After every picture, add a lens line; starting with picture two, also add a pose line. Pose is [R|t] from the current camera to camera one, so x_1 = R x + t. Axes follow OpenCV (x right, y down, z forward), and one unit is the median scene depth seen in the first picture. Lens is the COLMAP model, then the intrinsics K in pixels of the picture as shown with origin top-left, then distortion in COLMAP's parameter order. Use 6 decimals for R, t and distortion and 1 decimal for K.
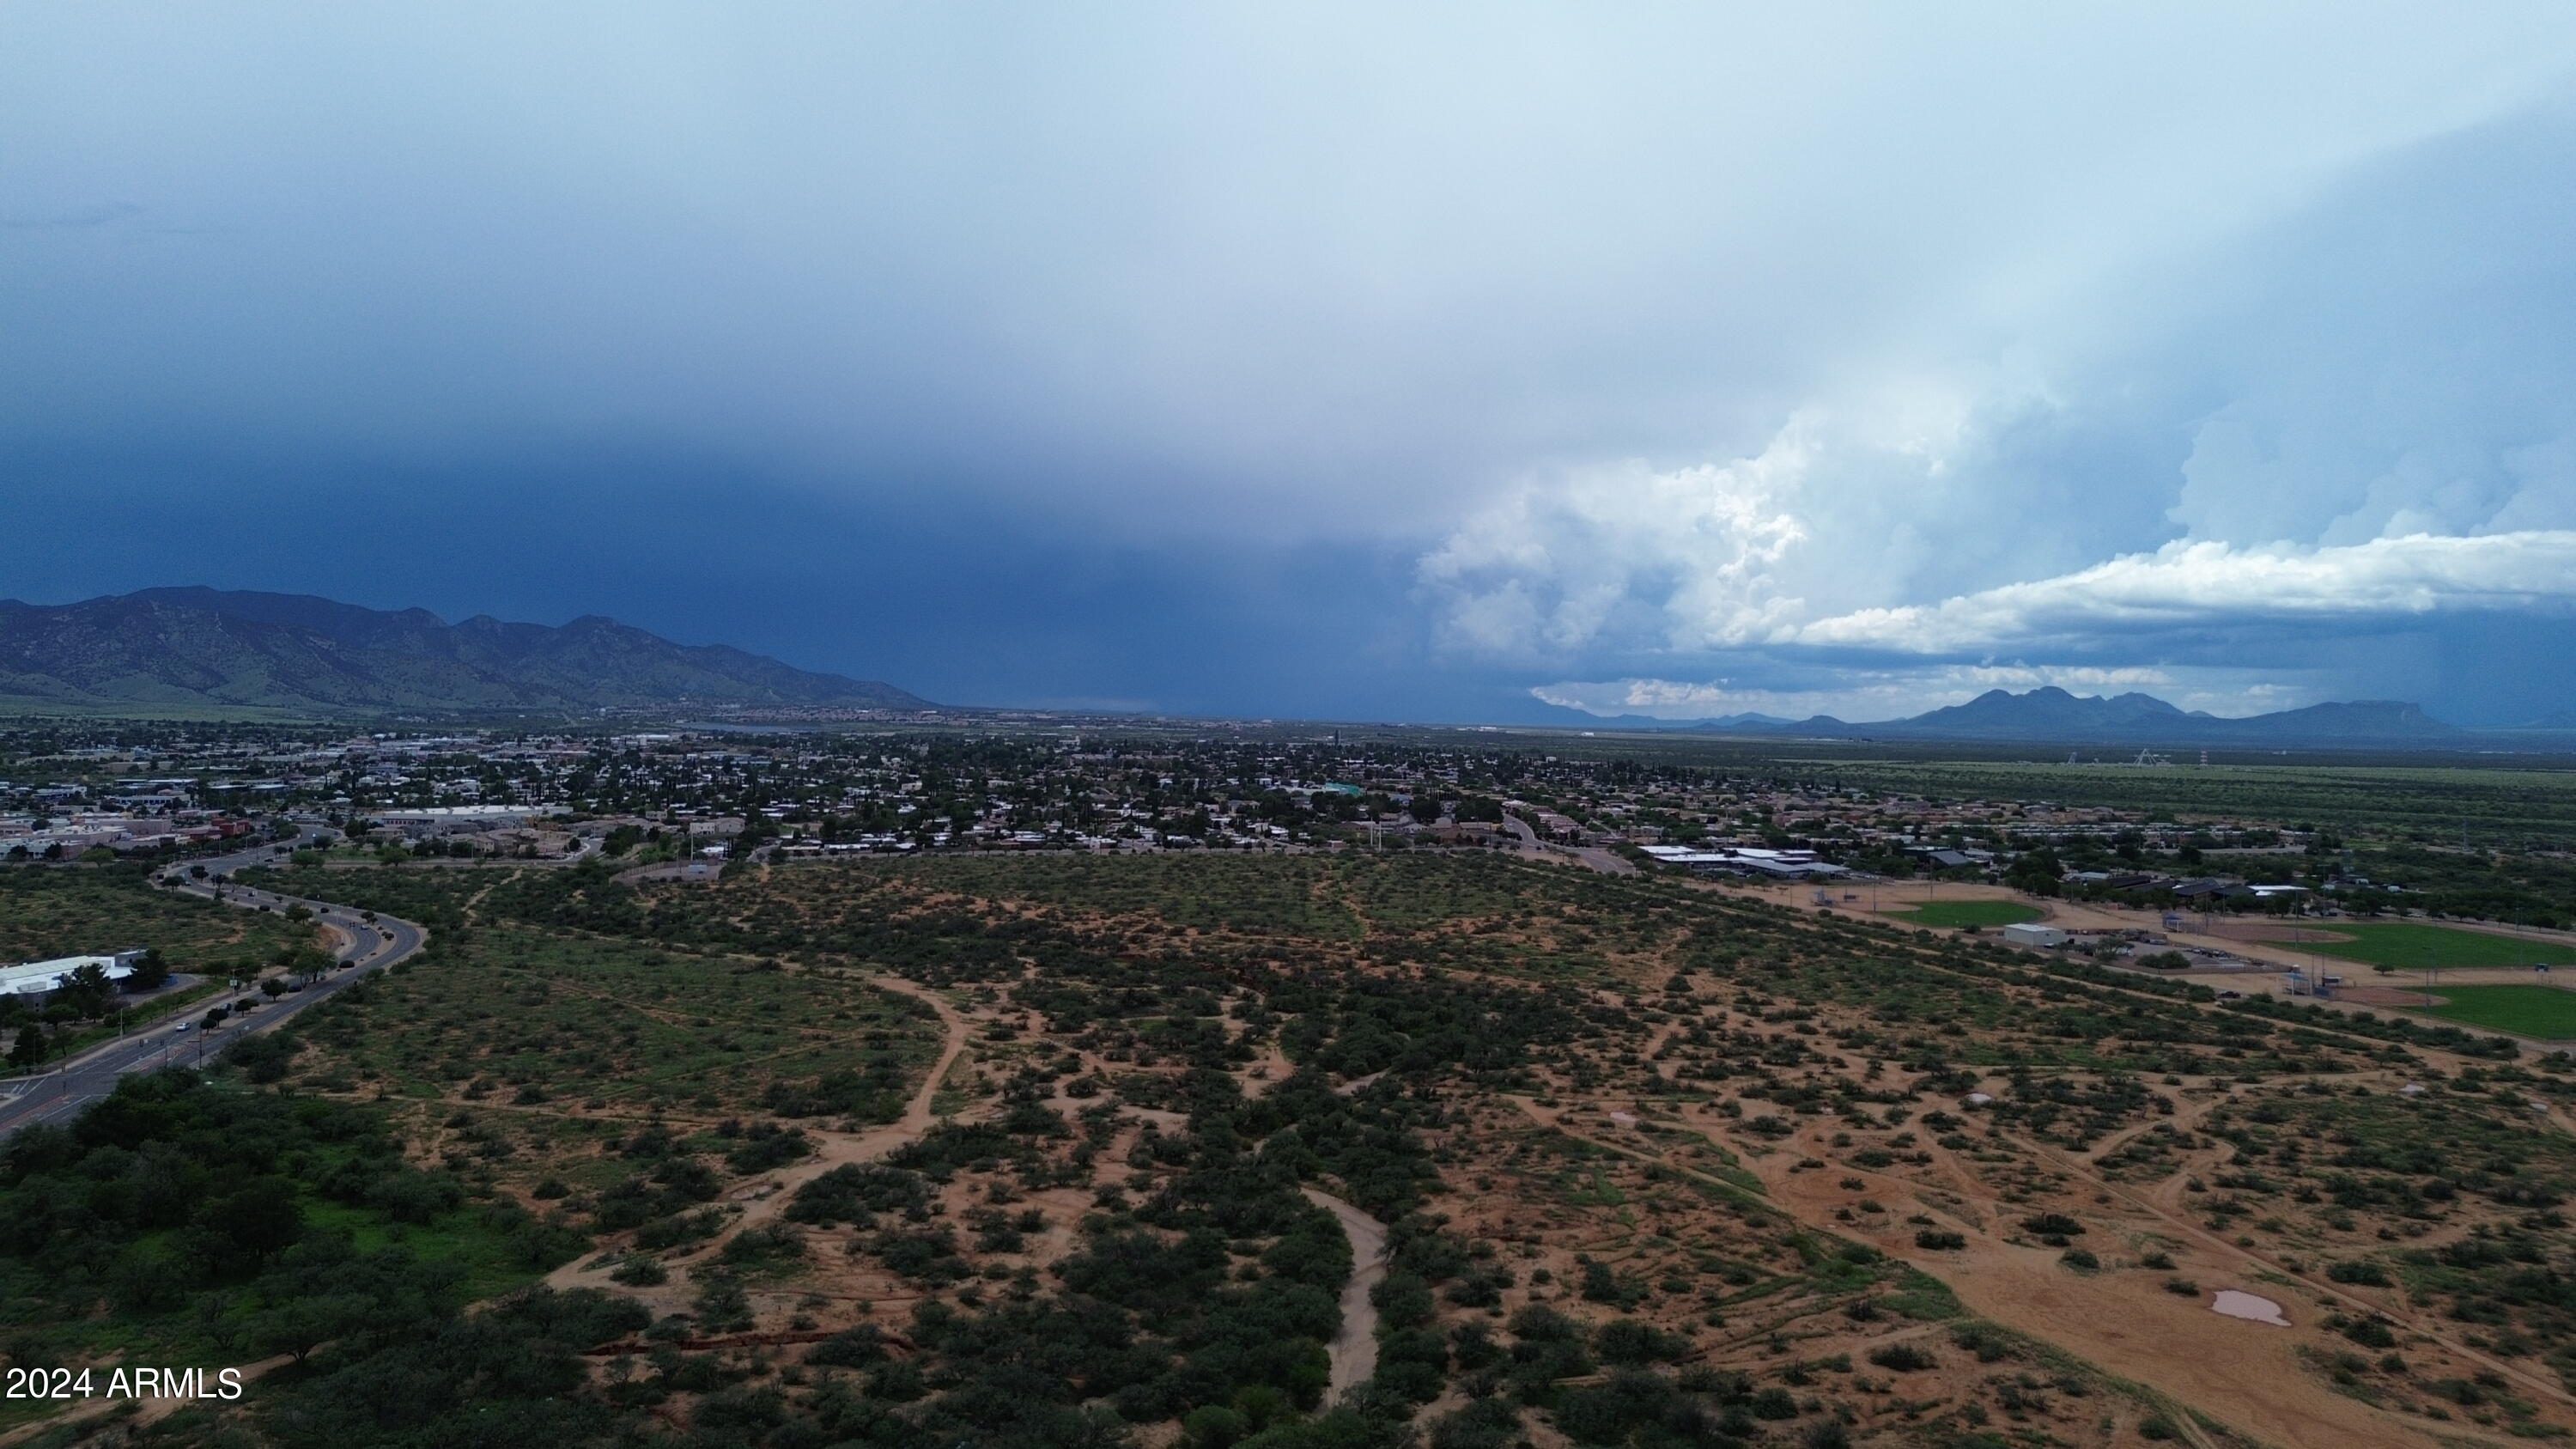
lens RADIAL K [[1816.1, 0, 1292.9], [0, 1816.1, 709.0], [0, 0, 1]] dist [0.086229, -0.091723]
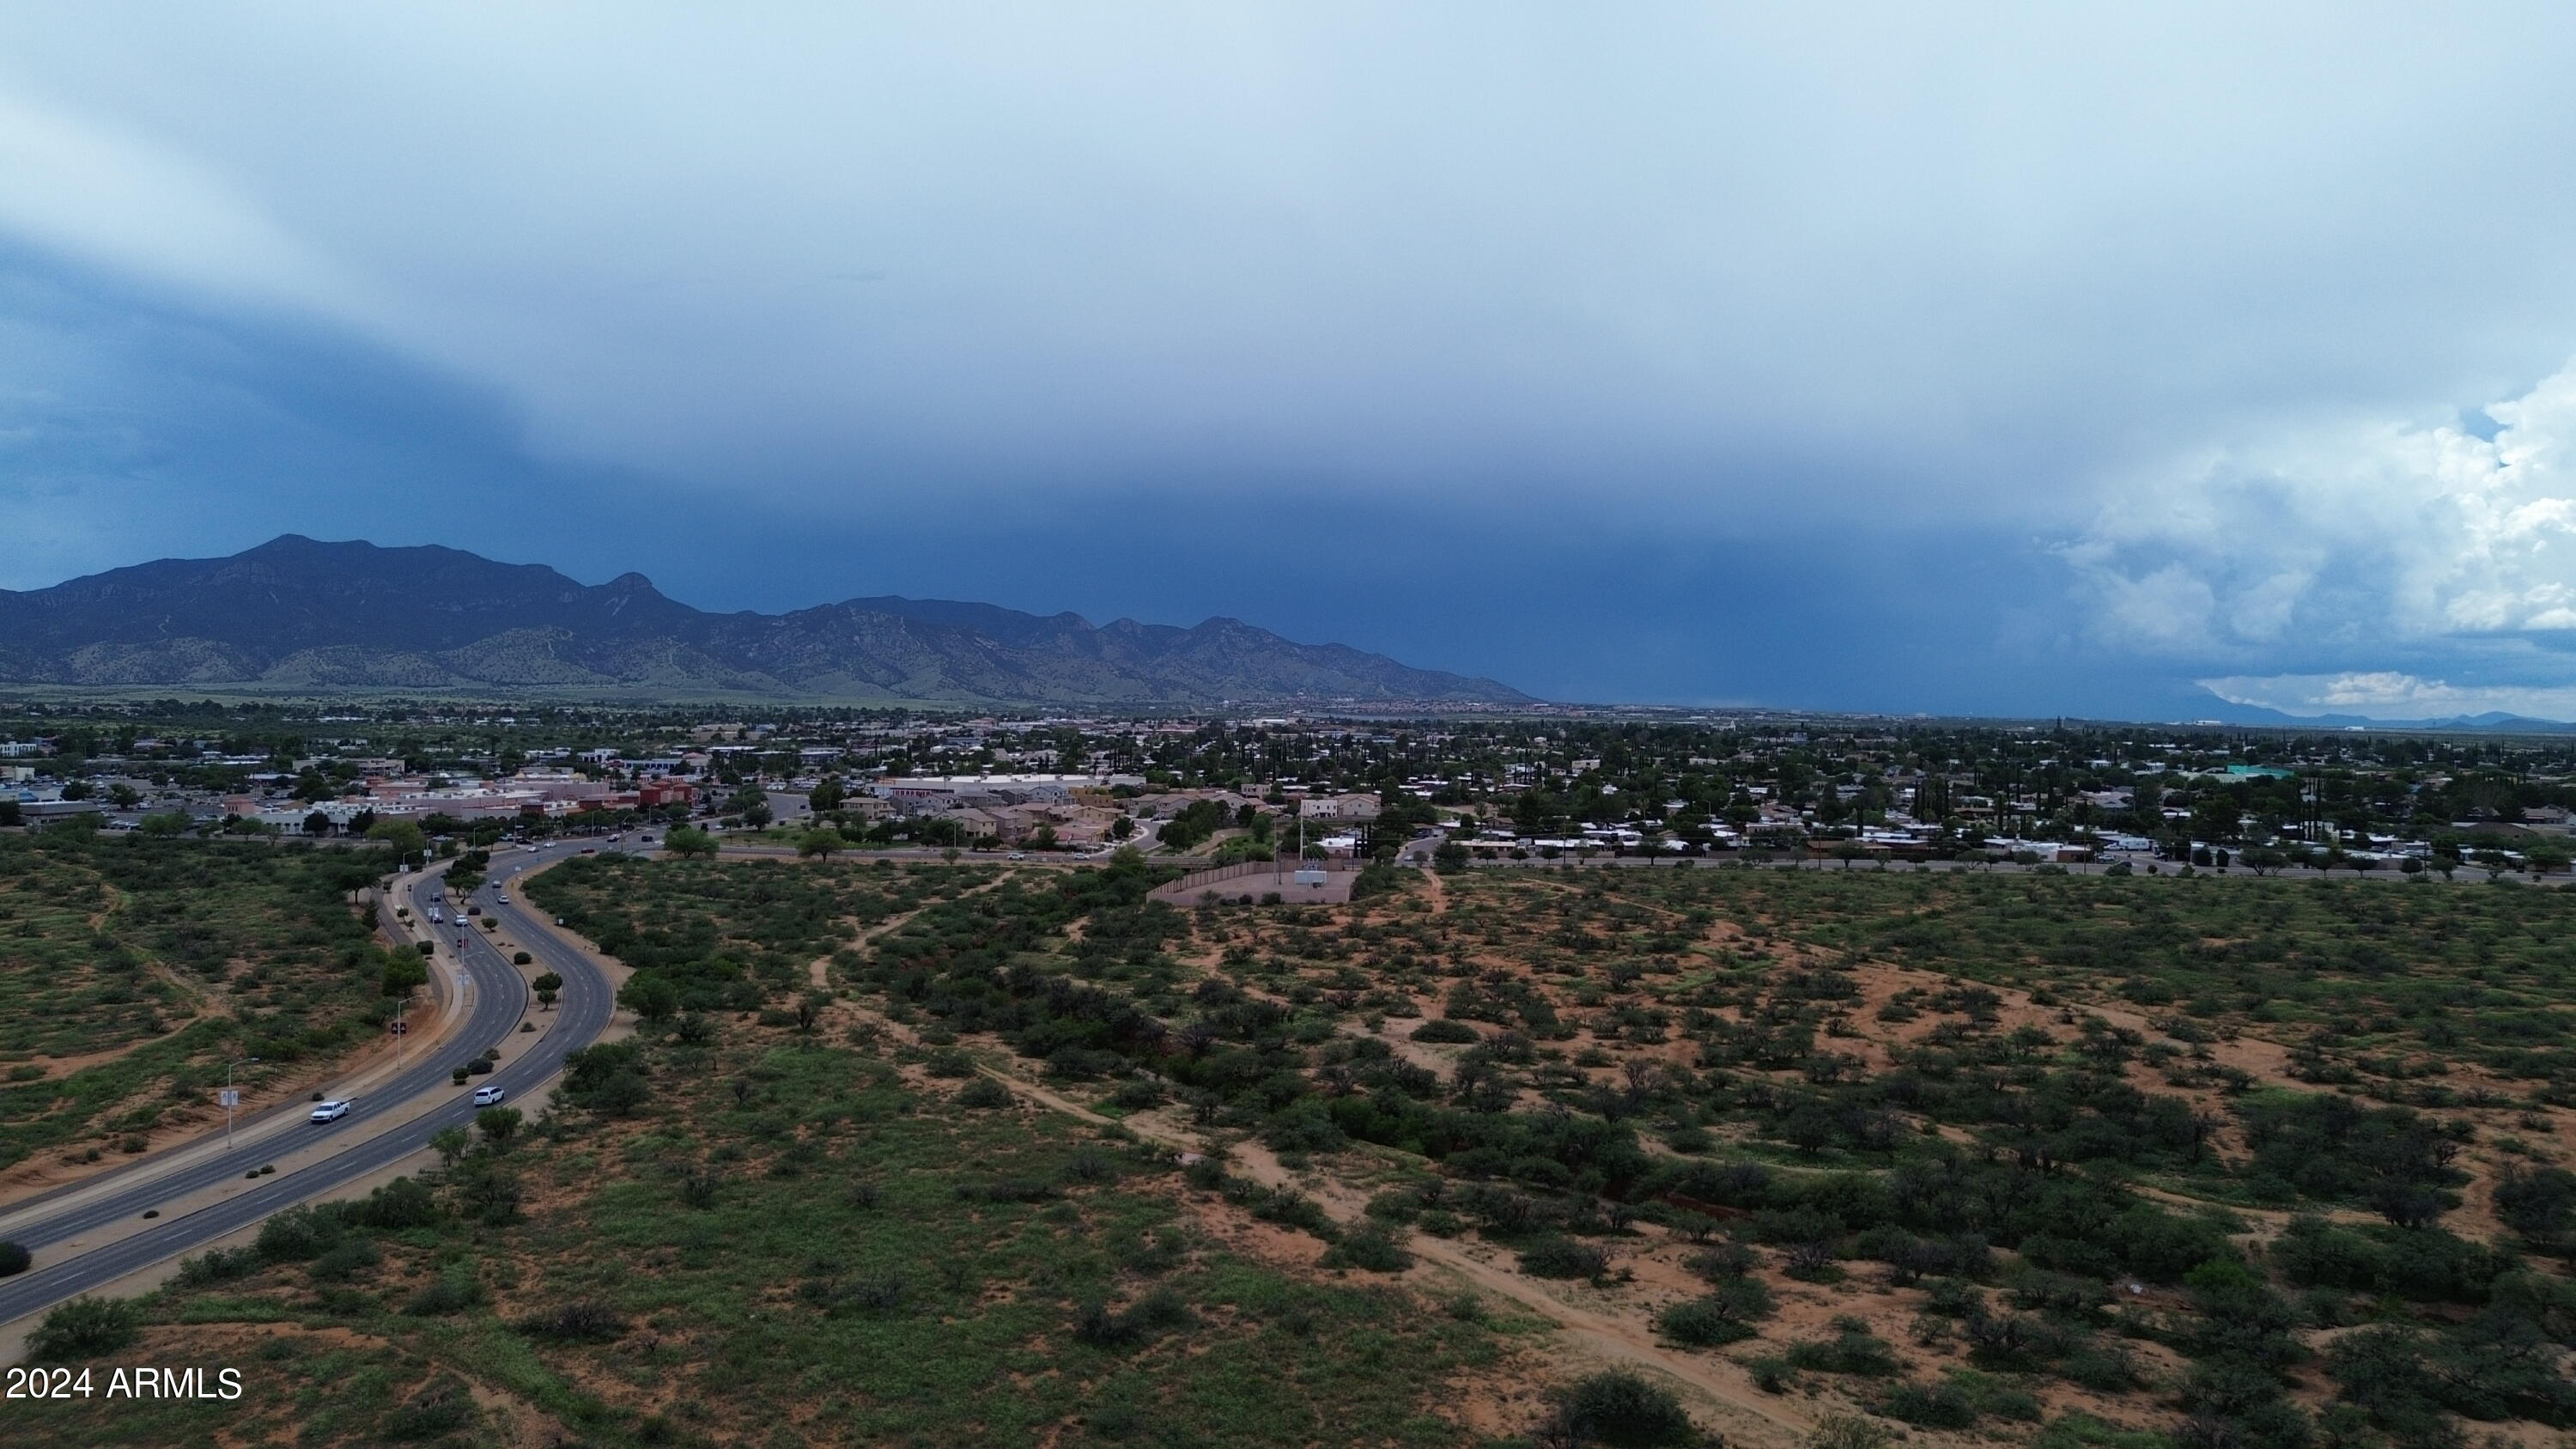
lens RADIAL K [[1816.1, 0, 1294.0], [0, 1816.1, 706.2], [0, 0, 1]] dist [0.086229, -0.091723]
pose [[0.947433, -0.002075, -0.319948, -0.154879], [0.001334, 0.999996, -0.002536, 0.037227], [0.319952, 0.001975, 0.947432, 0.480497]]
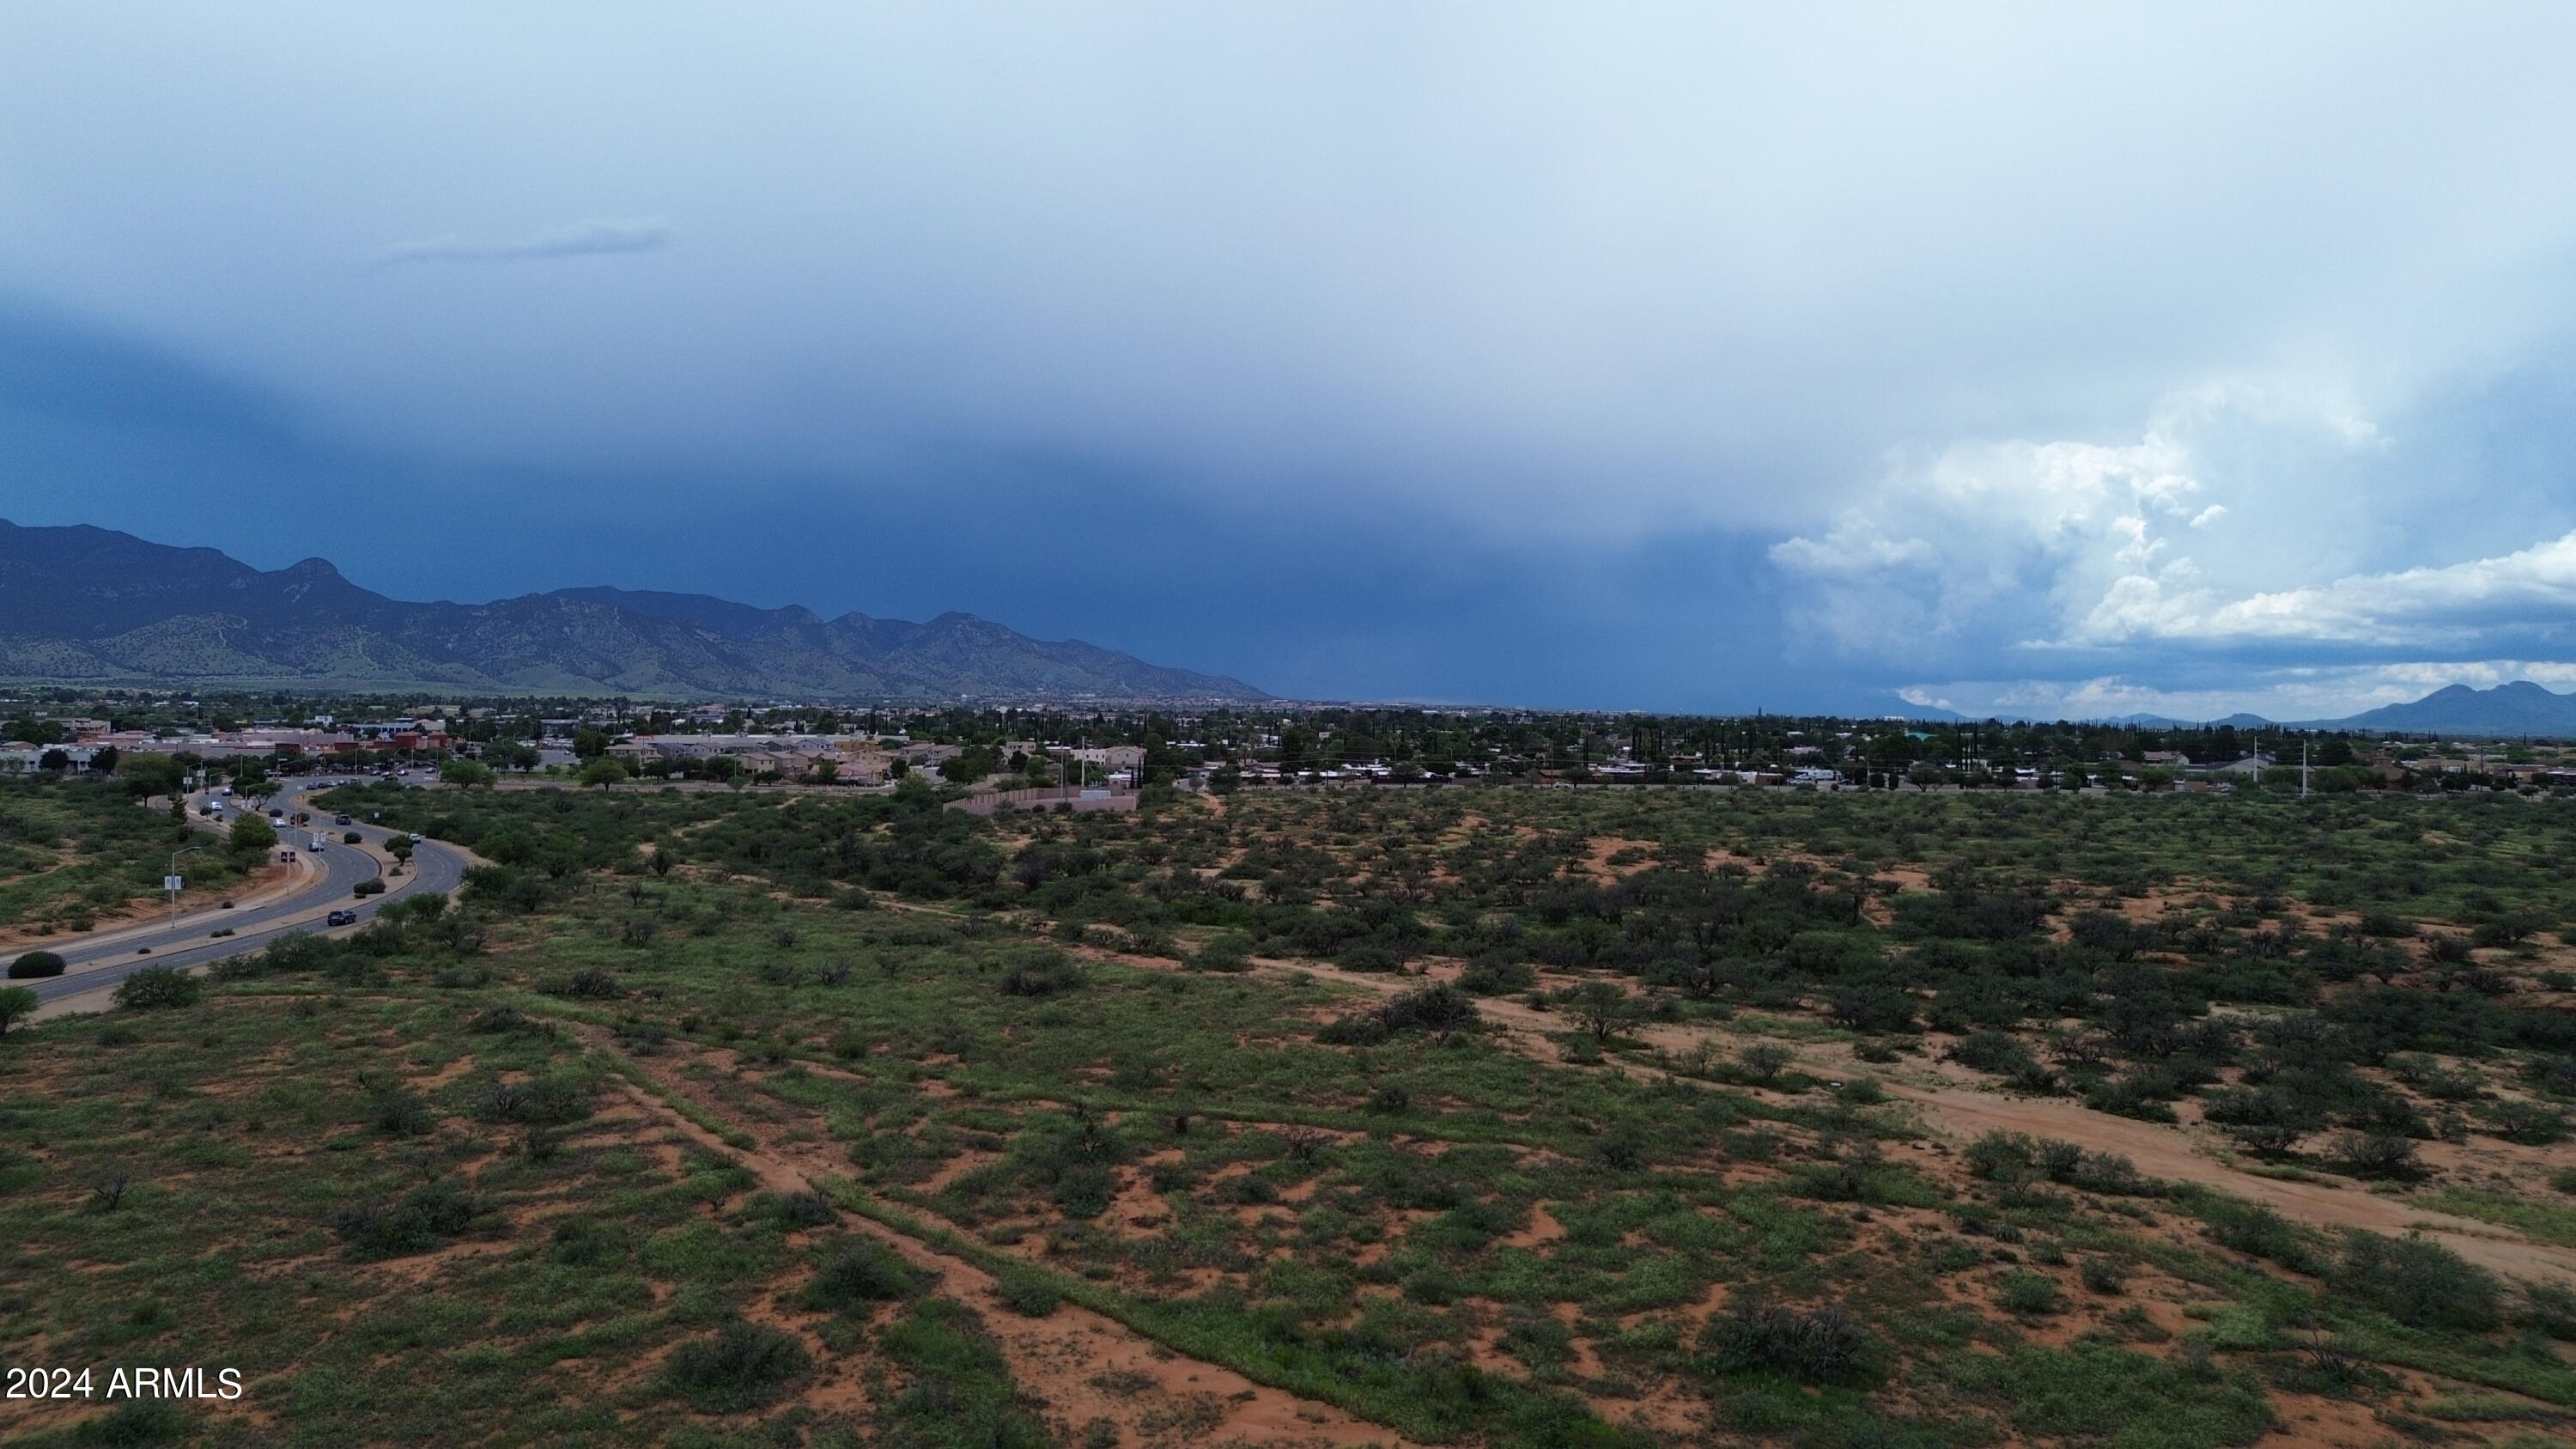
lens RADIAL K [[1816.1, 0, 1292.8], [0, 1816.1, 696.6], [0, 0, 1]] dist [0.086229, -0.091723]
pose [[0.983436, -0.000423, -0.181257, -0.156404], [-0.001017, 0.999969, -0.007852, 0.057691], [0.181254, 0.007907, 0.983404, 0.441169]]
